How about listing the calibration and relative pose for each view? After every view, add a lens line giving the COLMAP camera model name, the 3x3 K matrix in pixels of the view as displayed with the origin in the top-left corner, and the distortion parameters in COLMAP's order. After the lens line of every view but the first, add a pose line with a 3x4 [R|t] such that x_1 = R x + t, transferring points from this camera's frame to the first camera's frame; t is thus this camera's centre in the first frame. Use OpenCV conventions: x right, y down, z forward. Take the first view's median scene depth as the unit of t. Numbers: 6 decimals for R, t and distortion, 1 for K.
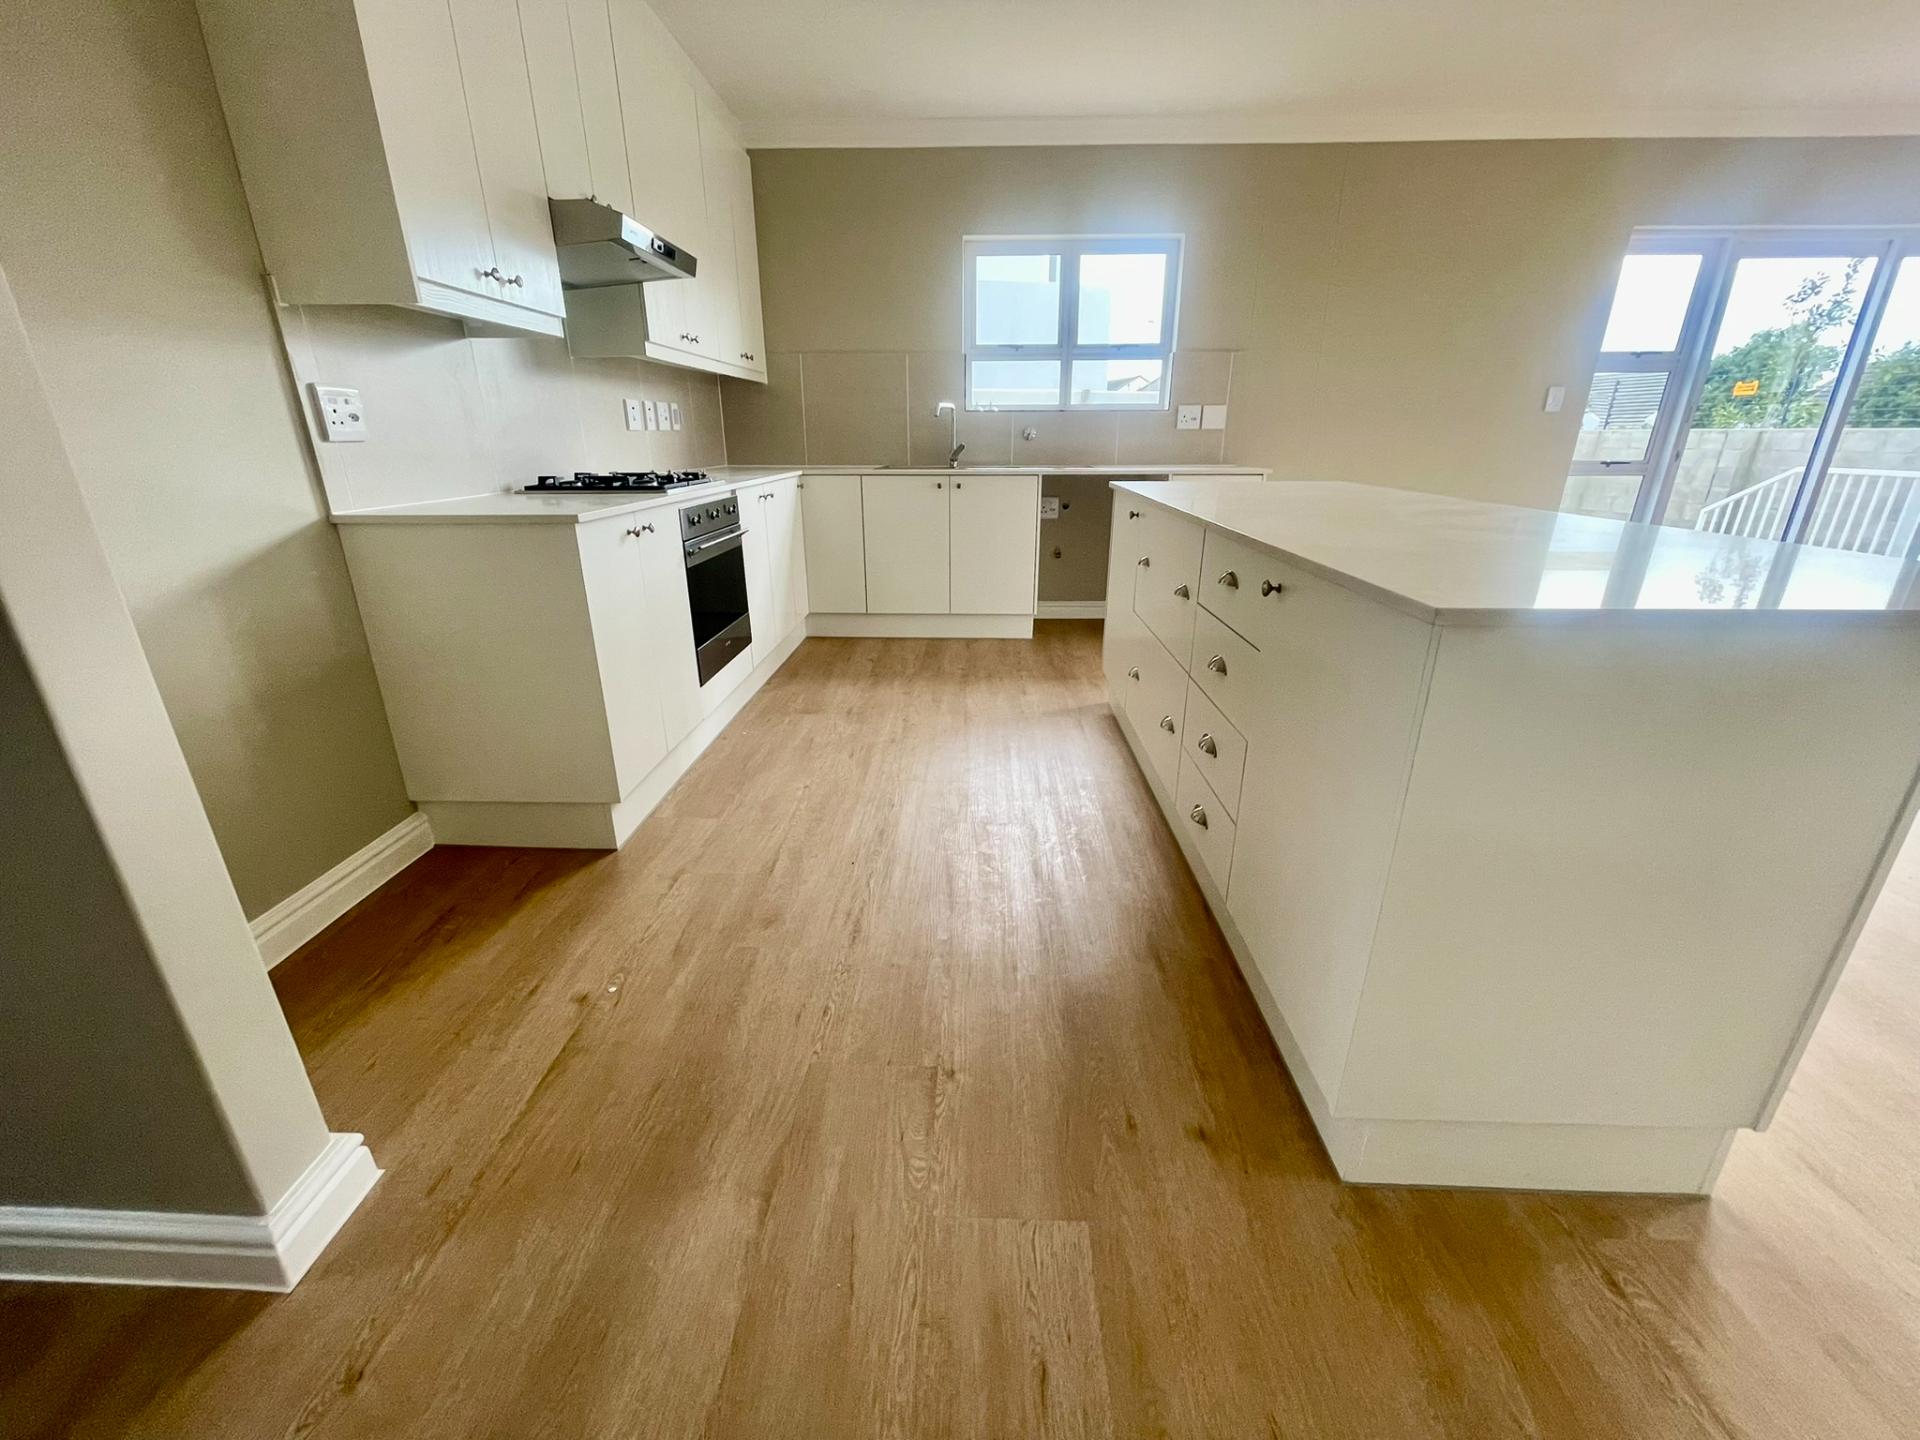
lens RADIAL K [[776.2, 0, 950.8], [0, 776.2, 703.0], [0, 0, 1]] dist [-0.000042, -0.000436]
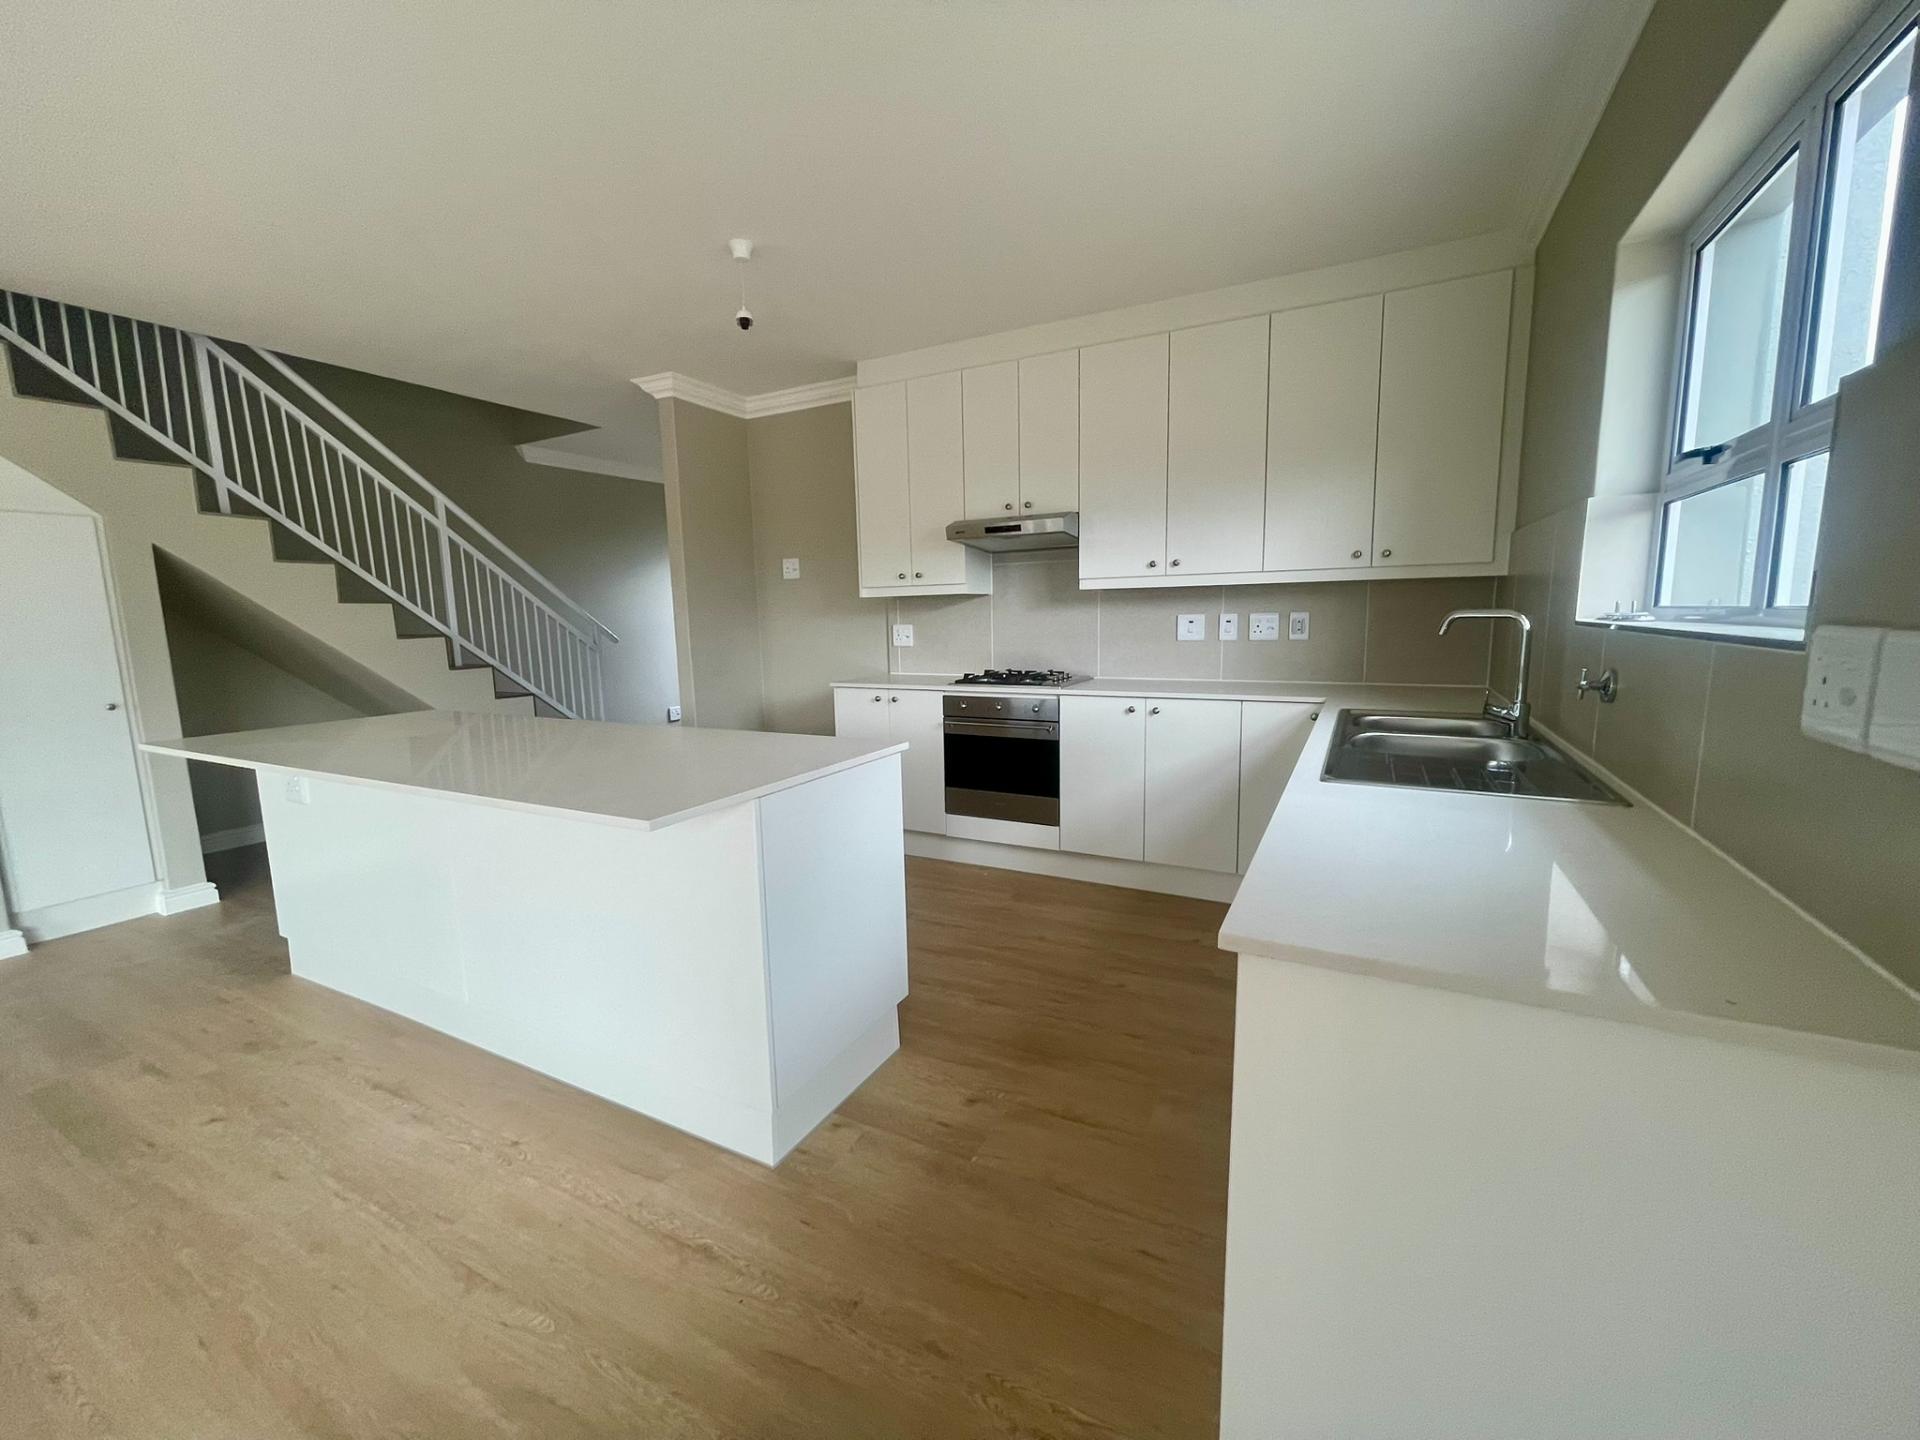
lens RADIAL K [[776.2, 0, 966.0], [0, 776.2, 722.5], [0, 0, 1]] dist [-0.000042, -0.000436]
pose [[-0.439855, 0.145127, -0.886265, 0.775049], [-0.270997, 0.919406, 0.285051, -0.498679], [0.856206, 0.365556, -0.365076, 1.238130]]
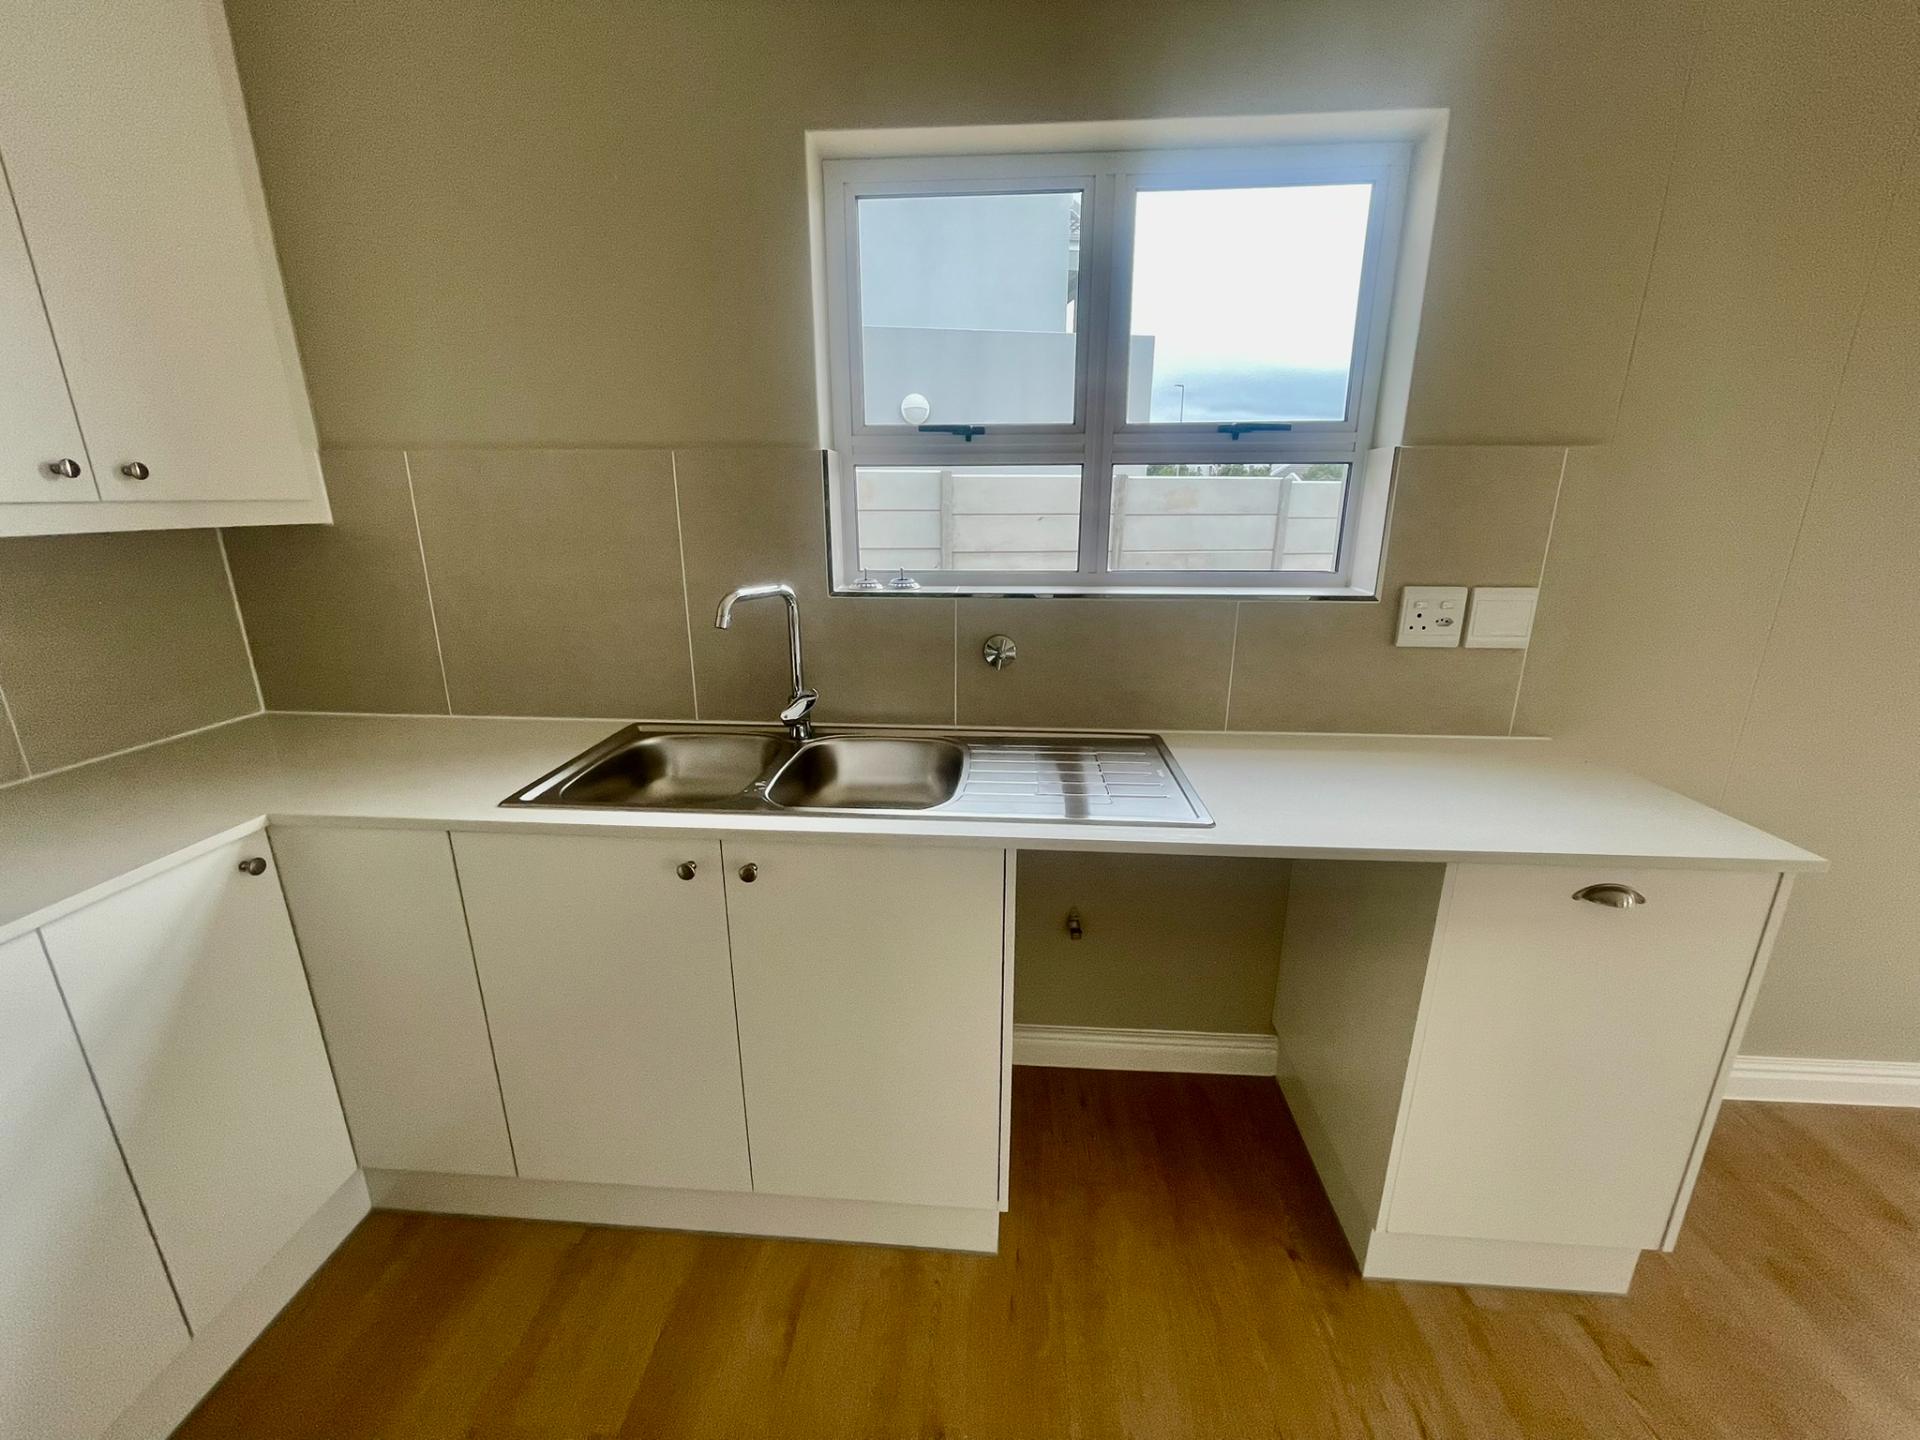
lens RADIAL K [[776.2, 0, 971.5], [0, 776.2, 734.5], [0, 0, 1]] dist [-0.000042, -0.000436]
pose [[0.999009, 0.011815, -0.042902, 0.145227], [-0.013876, 0.998747, -0.048073, -0.399842], [0.042281, 0.048620, 0.997922, 0.859184]]
